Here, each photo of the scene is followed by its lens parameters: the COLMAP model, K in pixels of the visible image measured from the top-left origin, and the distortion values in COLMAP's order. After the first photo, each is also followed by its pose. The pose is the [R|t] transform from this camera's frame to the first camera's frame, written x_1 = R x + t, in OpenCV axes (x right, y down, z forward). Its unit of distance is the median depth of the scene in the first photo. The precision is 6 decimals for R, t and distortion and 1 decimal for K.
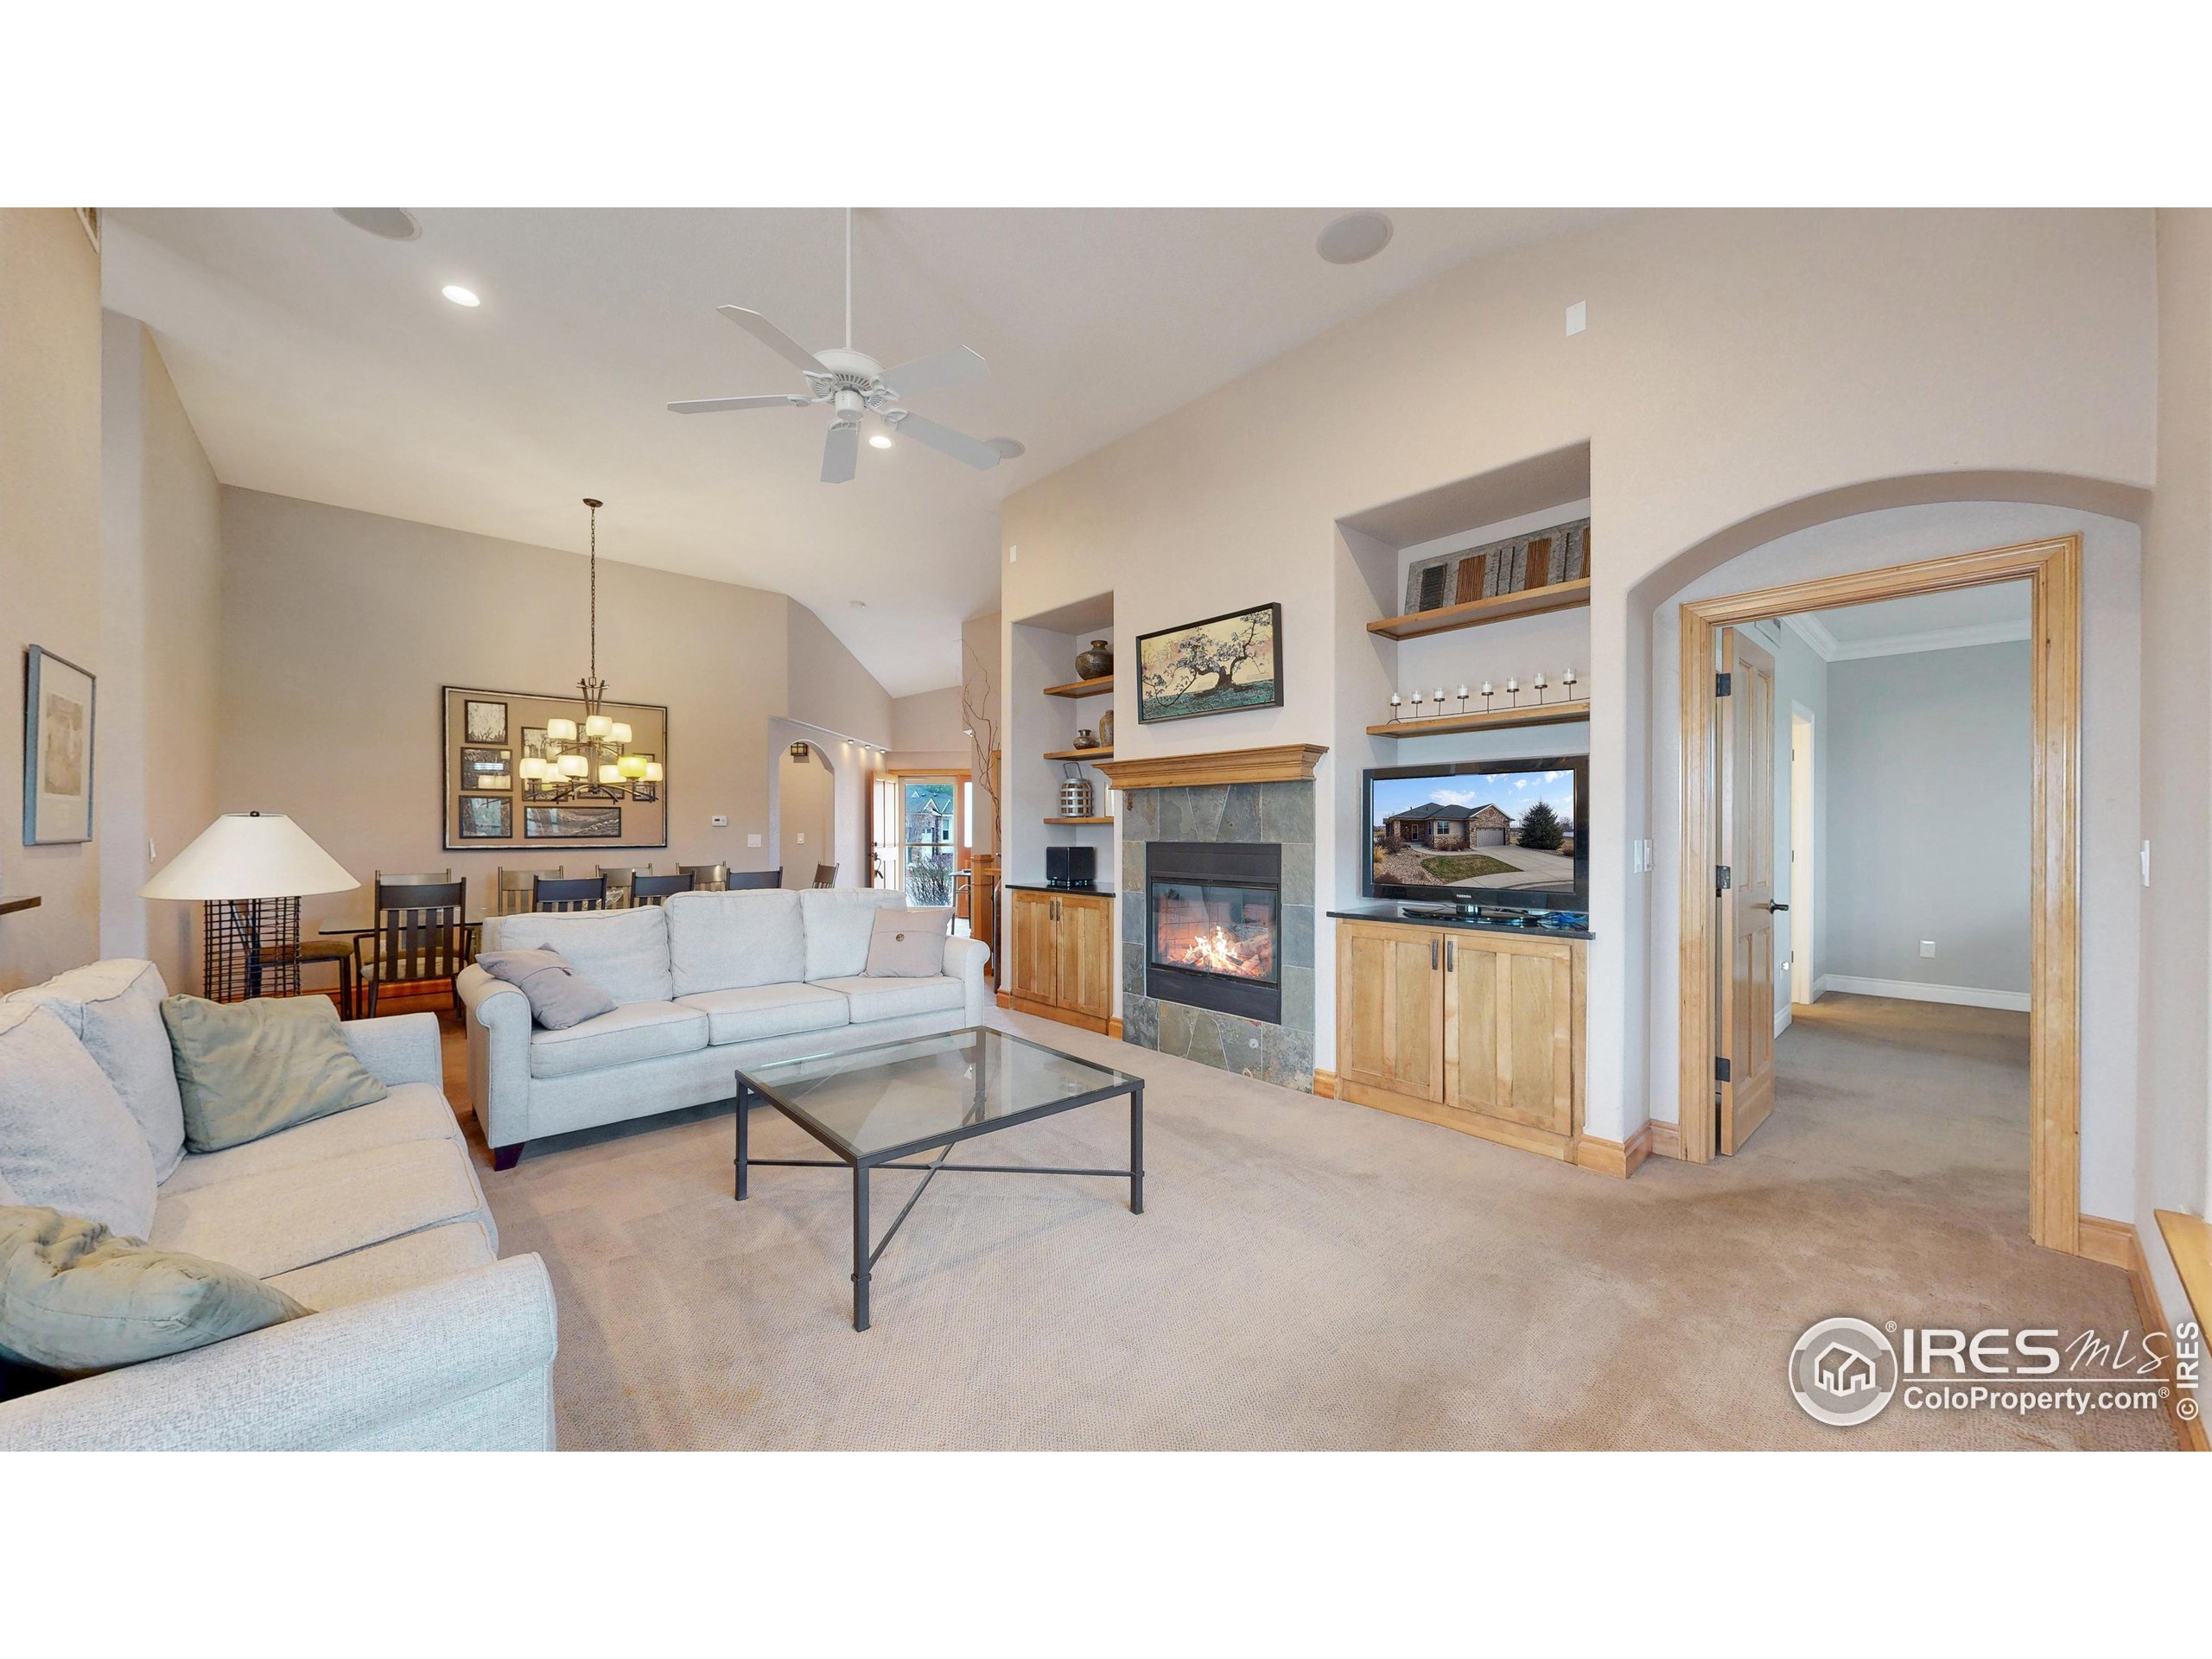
lens RADIAL K [[813.7, 0, 1103.2], [0, 813.7, 841.6], [0, 0, 1]] dist [0.000186, -0.000122]
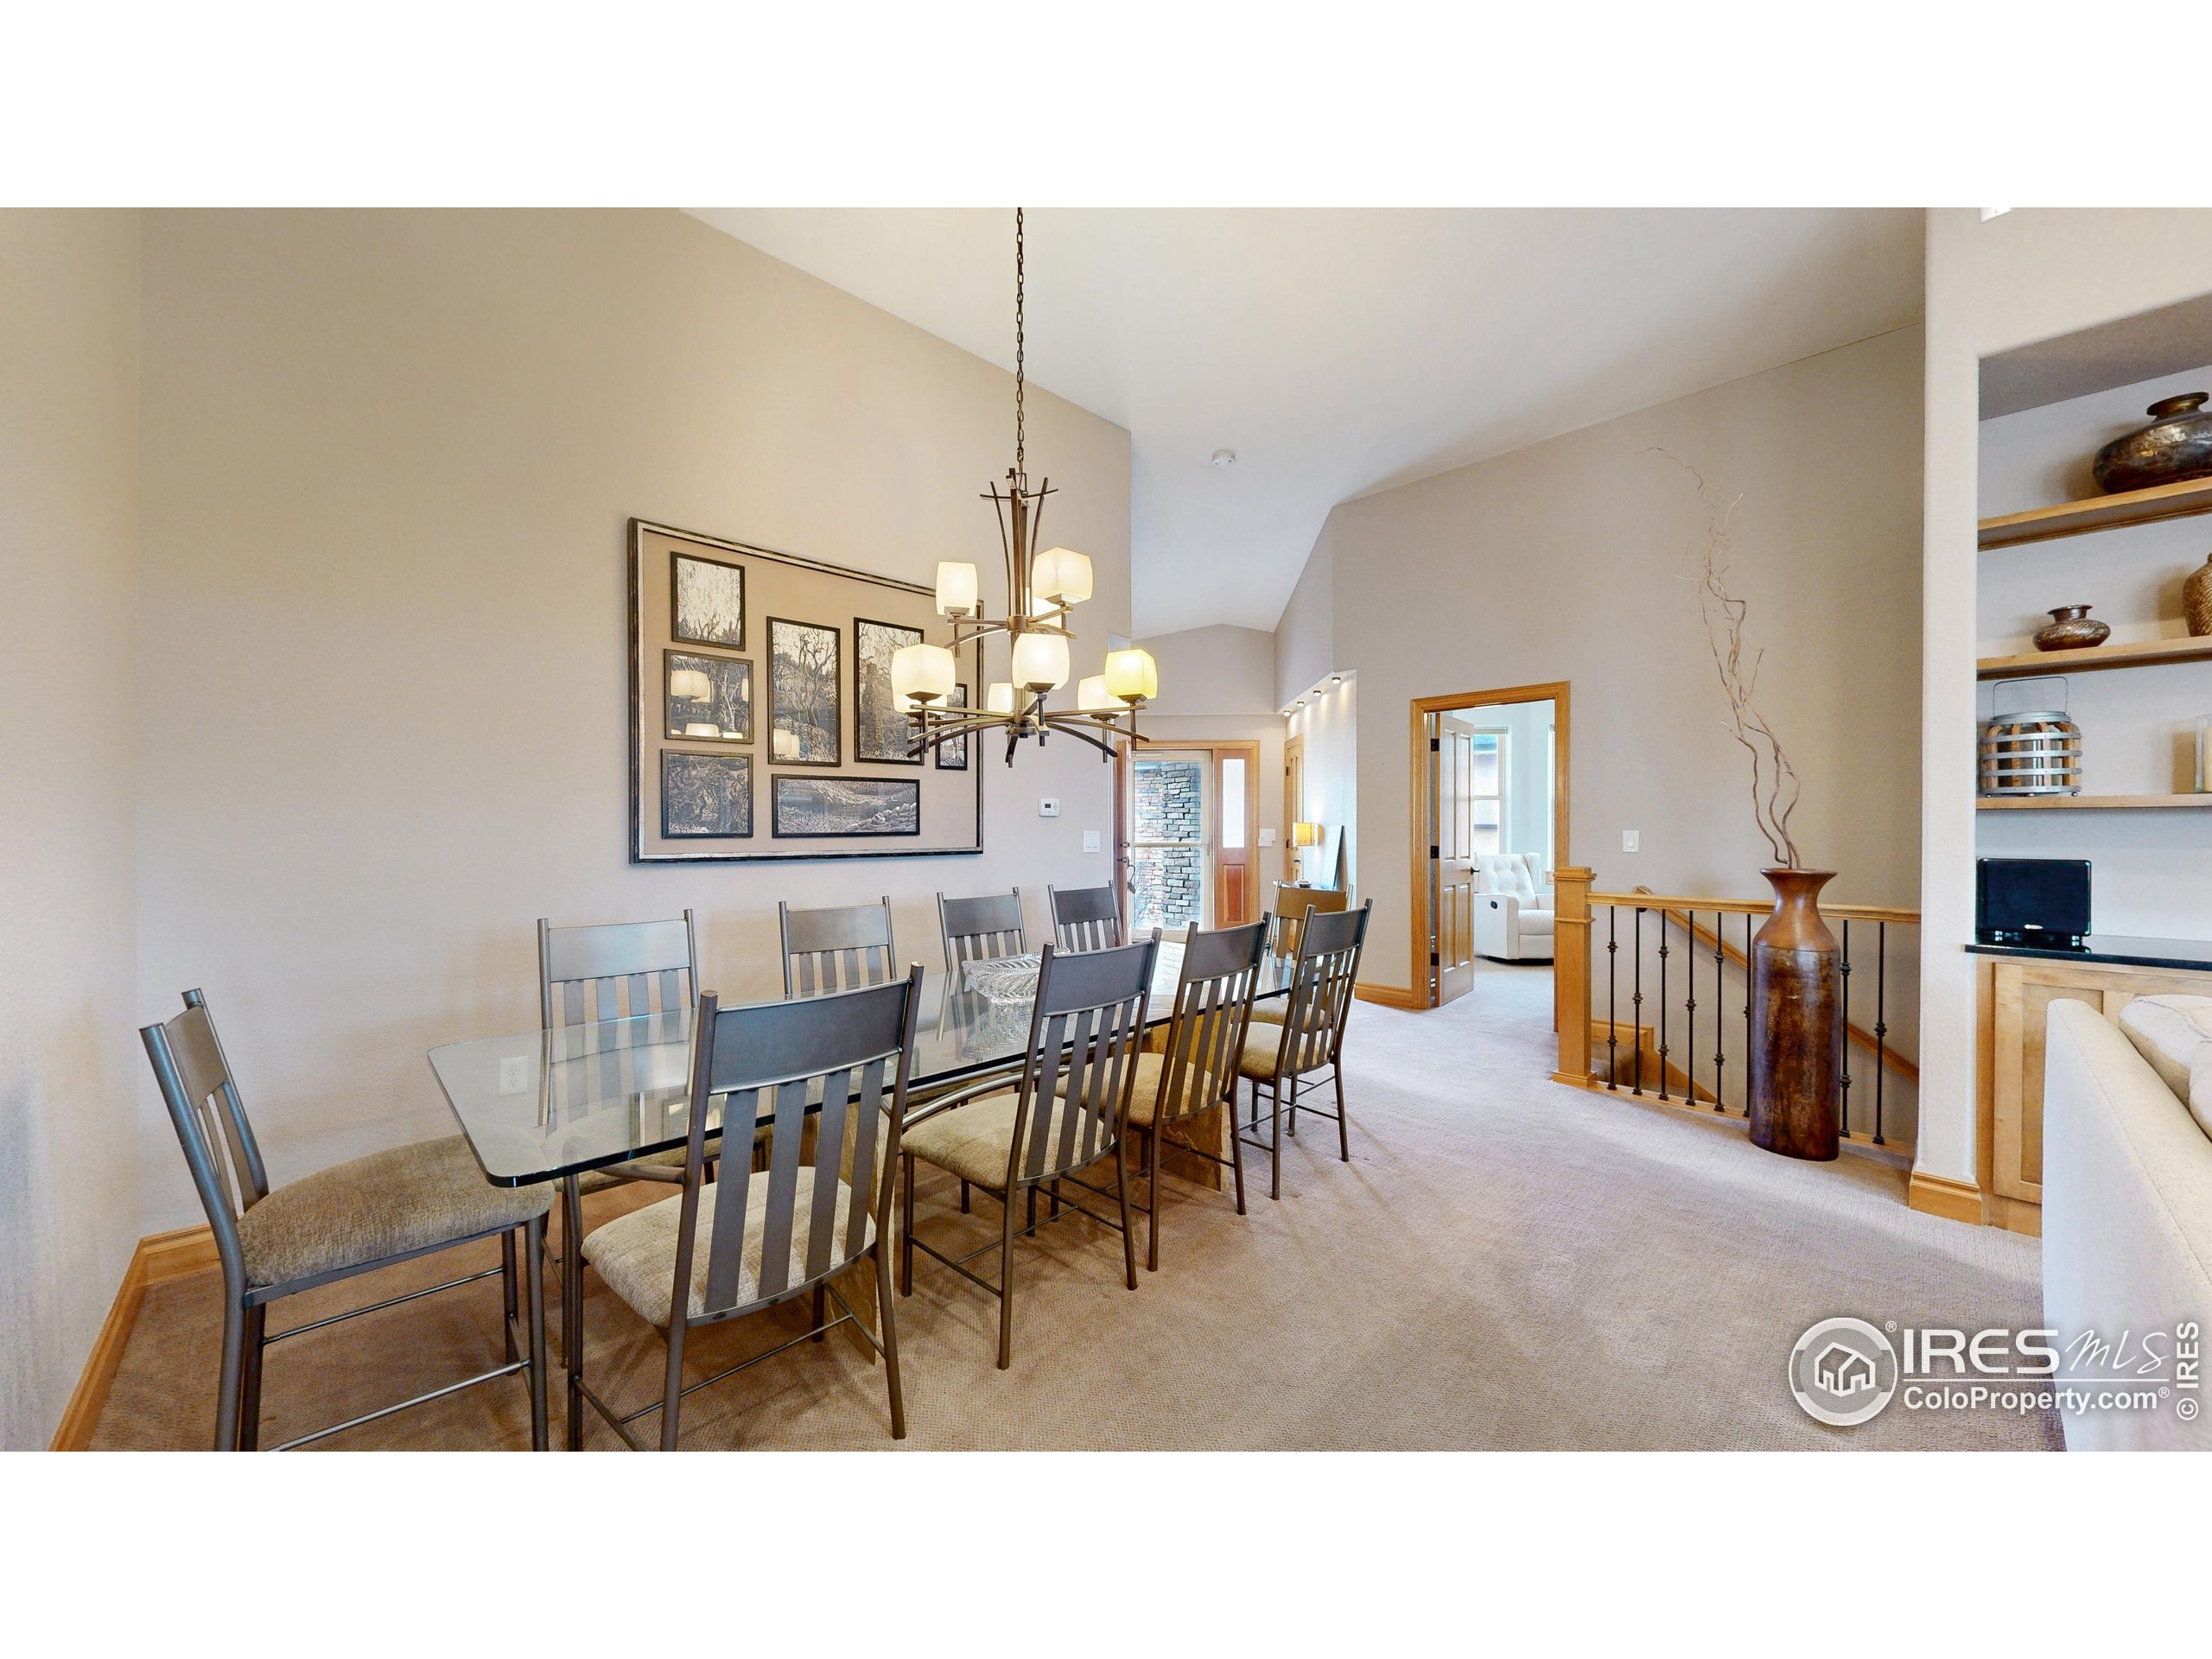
lens RADIAL K [[813.7, 0, 1117.7], [0, 813.7, 828.2], [0, 0, 1]] dist [0.000186, -0.000122]
pose [[0.999272, 0.002205, 0.038083, -0.459588], [-0.001720, 0.999917, -0.012741, -0.003299], [-0.038108, 0.012667, 0.999193, 0.434103]]
